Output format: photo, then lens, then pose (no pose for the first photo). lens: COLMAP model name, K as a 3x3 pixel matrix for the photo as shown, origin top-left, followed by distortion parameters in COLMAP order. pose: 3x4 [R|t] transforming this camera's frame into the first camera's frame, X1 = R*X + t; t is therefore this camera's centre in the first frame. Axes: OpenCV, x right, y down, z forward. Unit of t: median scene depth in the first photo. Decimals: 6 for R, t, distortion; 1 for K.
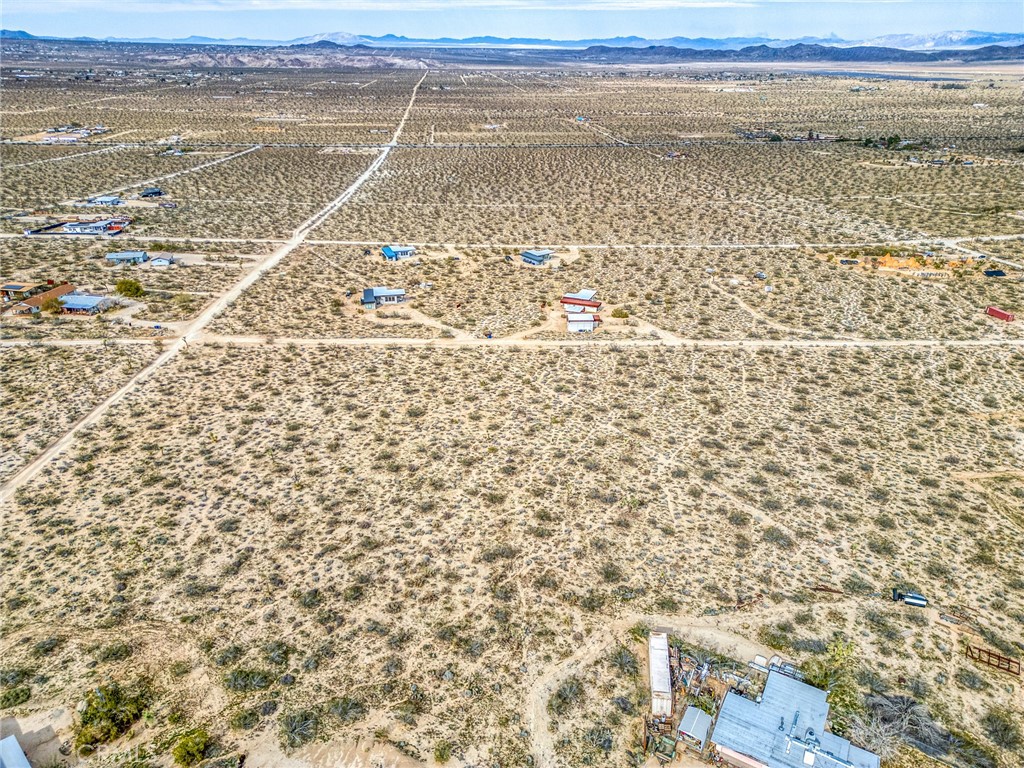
lens RADIAL K [[707.9, 0, 518.7], [0, 707.9, 381.6], [0, 0, 1]] dist [0.071324, -0.059964]
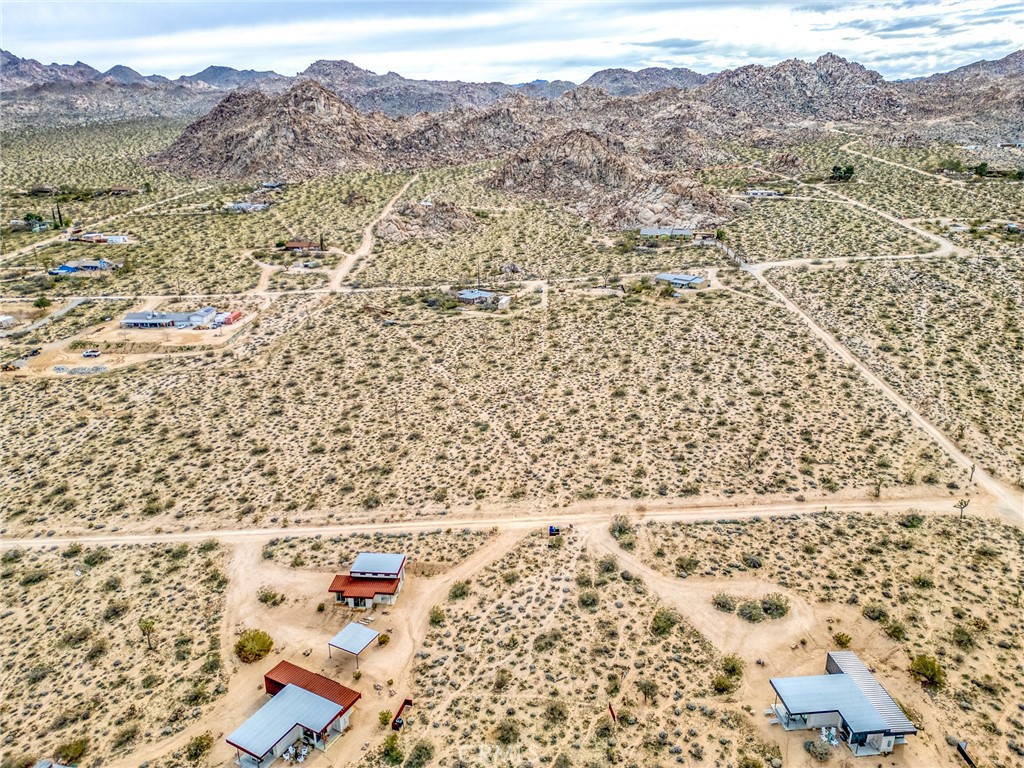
lens RADIAL K [[707.9, 0, 516.7], [0, 707.9, 384.4], [0, 0, 1]] dist [0.071324, -0.059964]
pose [[-0.994708, -0.025749, 0.099464, -0.090948], [0.051577, 0.712125, 0.700155, -0.784771], [-0.088859, 0.701580, -0.707029, 1.799211]]
